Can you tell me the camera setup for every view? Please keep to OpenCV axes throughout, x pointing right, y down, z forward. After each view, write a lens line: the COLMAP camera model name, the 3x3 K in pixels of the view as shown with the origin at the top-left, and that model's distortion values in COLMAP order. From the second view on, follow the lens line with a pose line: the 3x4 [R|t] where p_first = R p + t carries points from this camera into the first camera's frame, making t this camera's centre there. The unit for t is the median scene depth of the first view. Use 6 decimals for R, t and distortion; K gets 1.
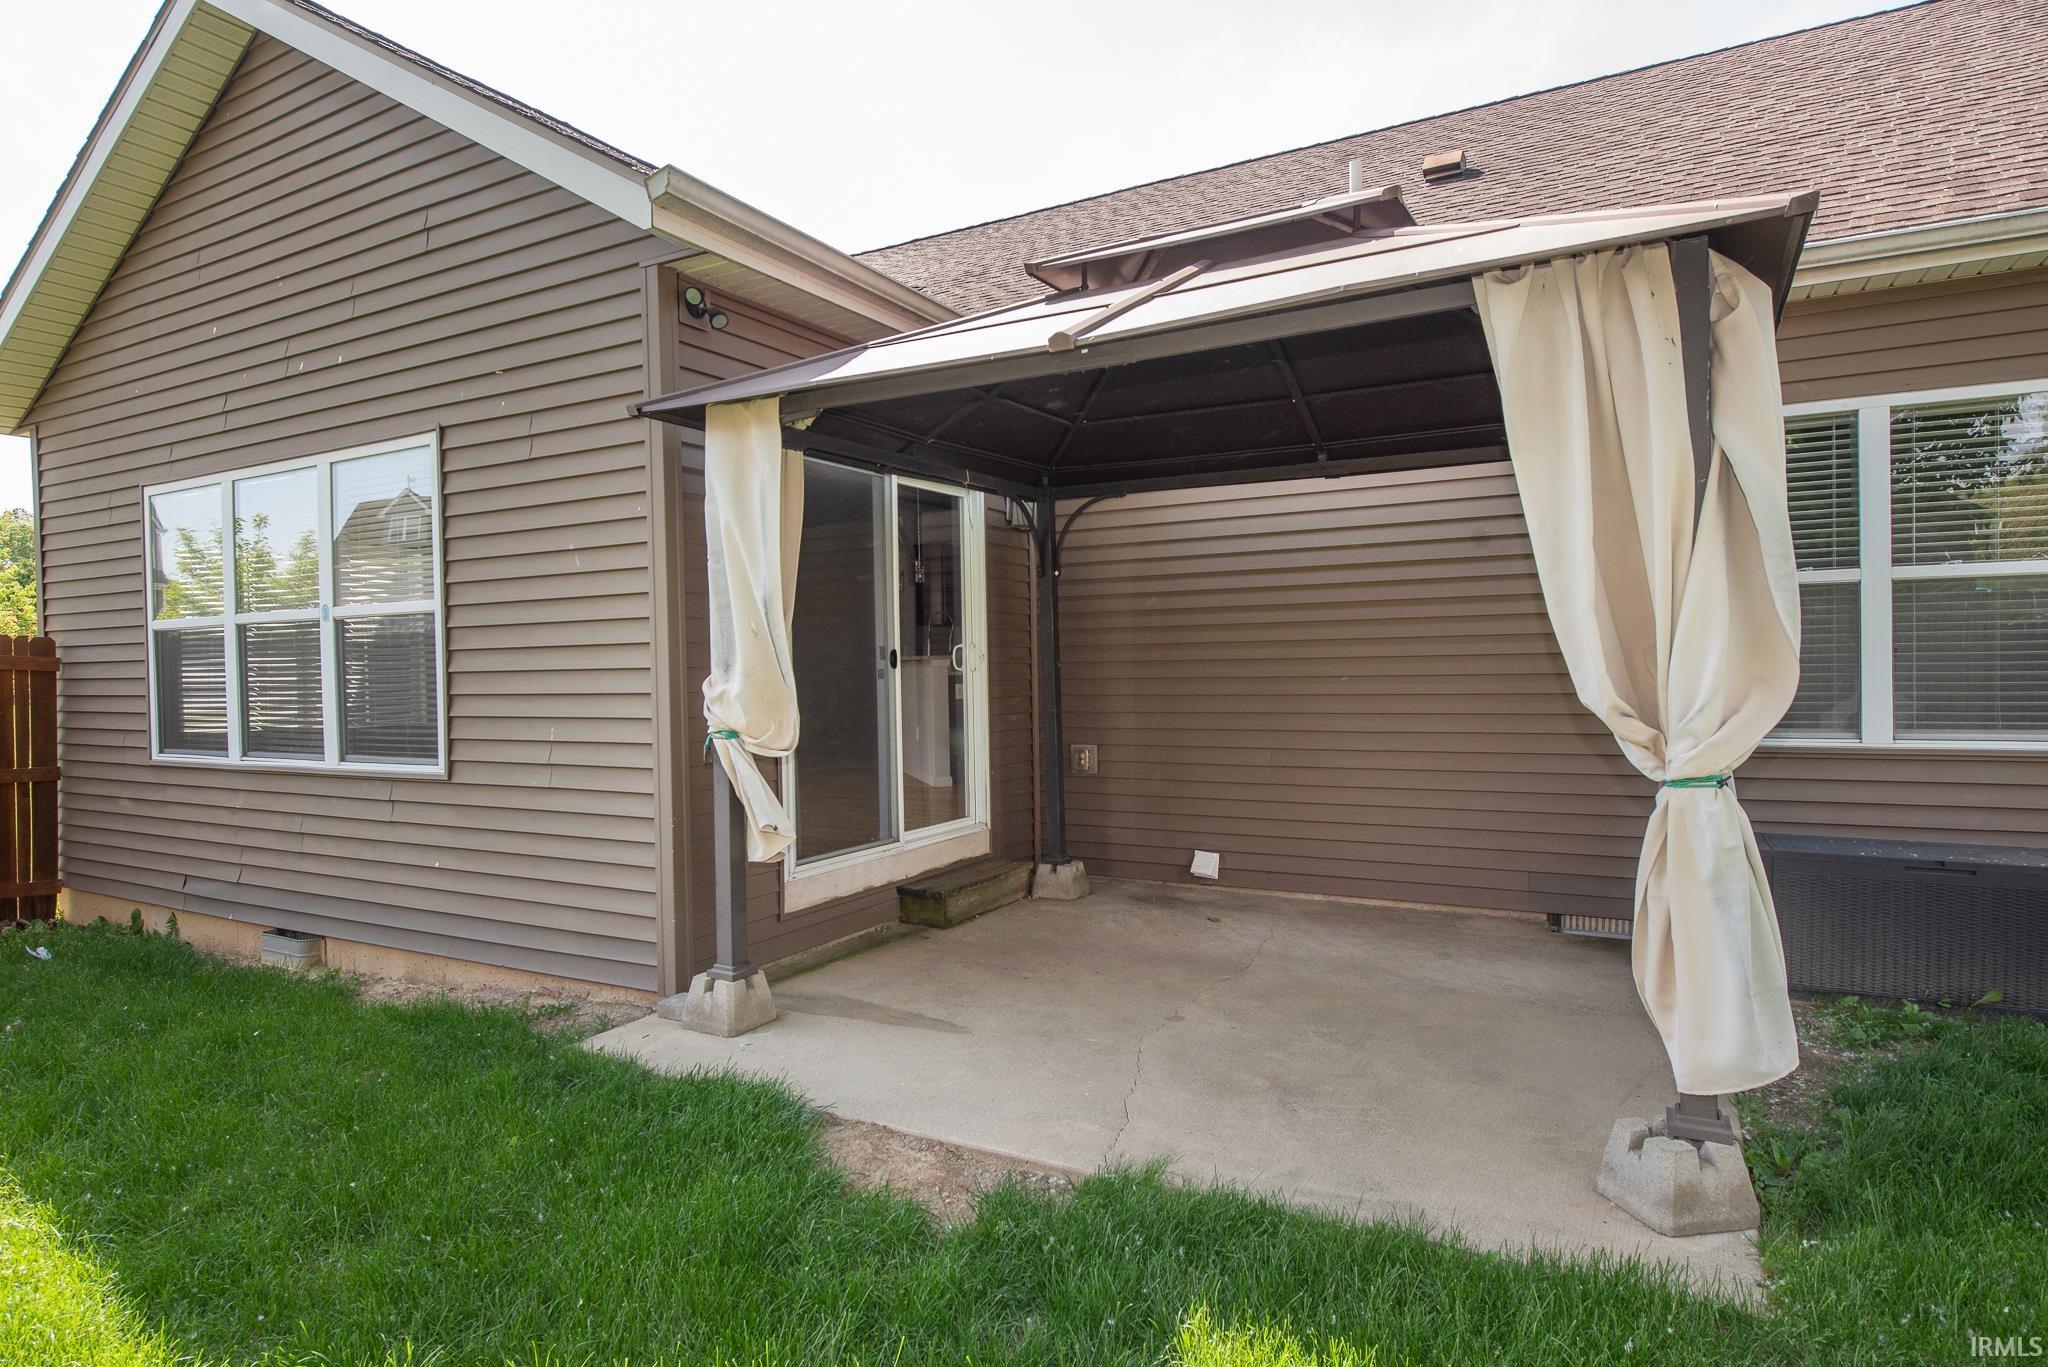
lens RADIAL K [[1141.4, 0, 1019.3], [0, 1141.4, 681.6], [0, 0, 1]] dist [0.003838, -0.000179]
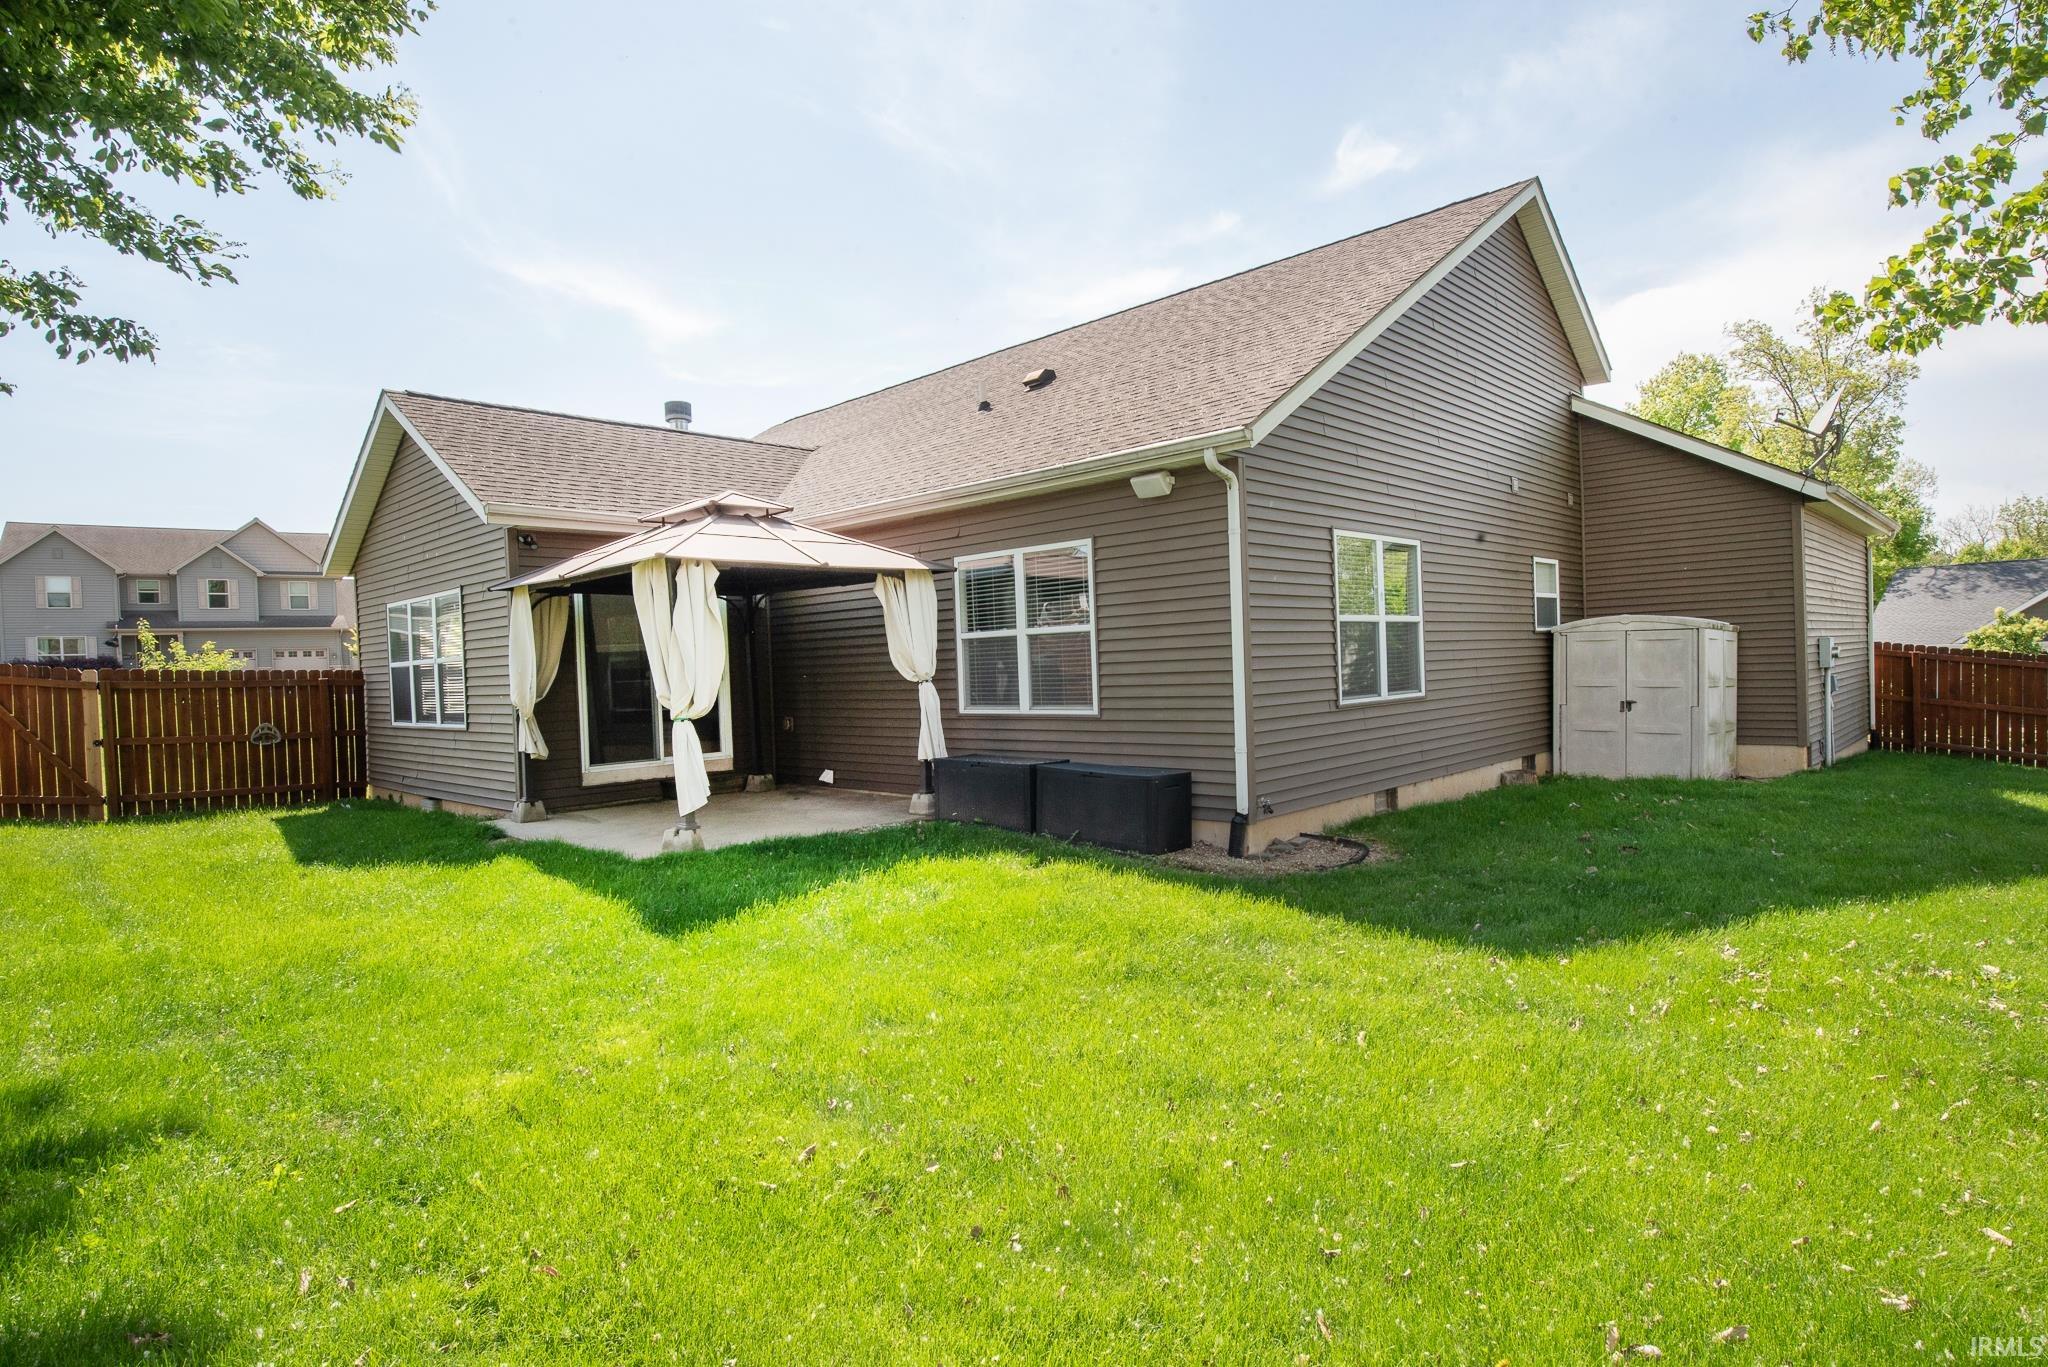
lens RADIAL K [[1071.6, 0, 1024.8], [0, 1071.6, 682.6], [0, 0, 1]] dist [-0.005989, -0.000307]
pose [[0.968231, -0.013710, -0.249683, 1.041962], [0.016097, 0.999842, 0.007519, -0.011798], [0.249540, -0.011300, 0.968298, -0.776297]]
